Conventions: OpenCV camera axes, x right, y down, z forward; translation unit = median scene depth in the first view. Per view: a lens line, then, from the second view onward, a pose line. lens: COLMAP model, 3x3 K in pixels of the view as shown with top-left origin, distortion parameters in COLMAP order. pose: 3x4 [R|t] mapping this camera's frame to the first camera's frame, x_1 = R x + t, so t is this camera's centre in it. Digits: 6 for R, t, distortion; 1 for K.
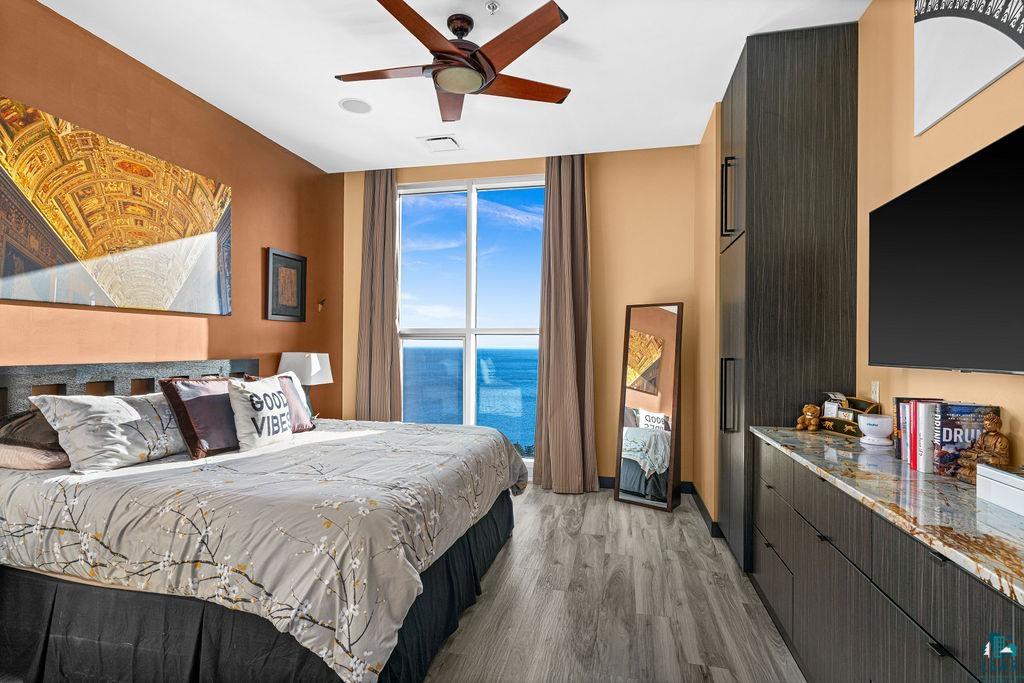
lens RADIAL K [[492.3, 0, 514.7], [0, 492.3, 345.2], [0, 0, 1]] dist [-0.004955, 0.002026]
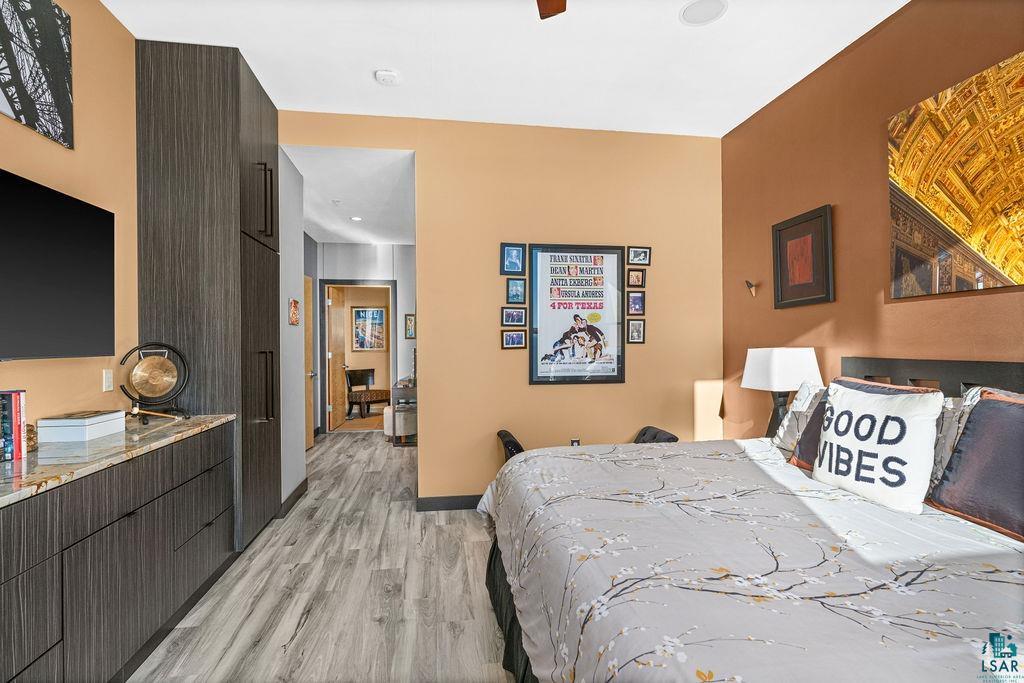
lens RADIAL K [[492.3, 0, 513.7], [0, 492.3, 344.6], [0, 0, 1]] dist [-0.004955, 0.002026]
pose [[-0.925572, -0.003058, -0.378559, 0.152259], [0.001453, 0.999931, -0.011631, 0.018495], [0.378568, -0.011316, -0.925504, 1.479387]]
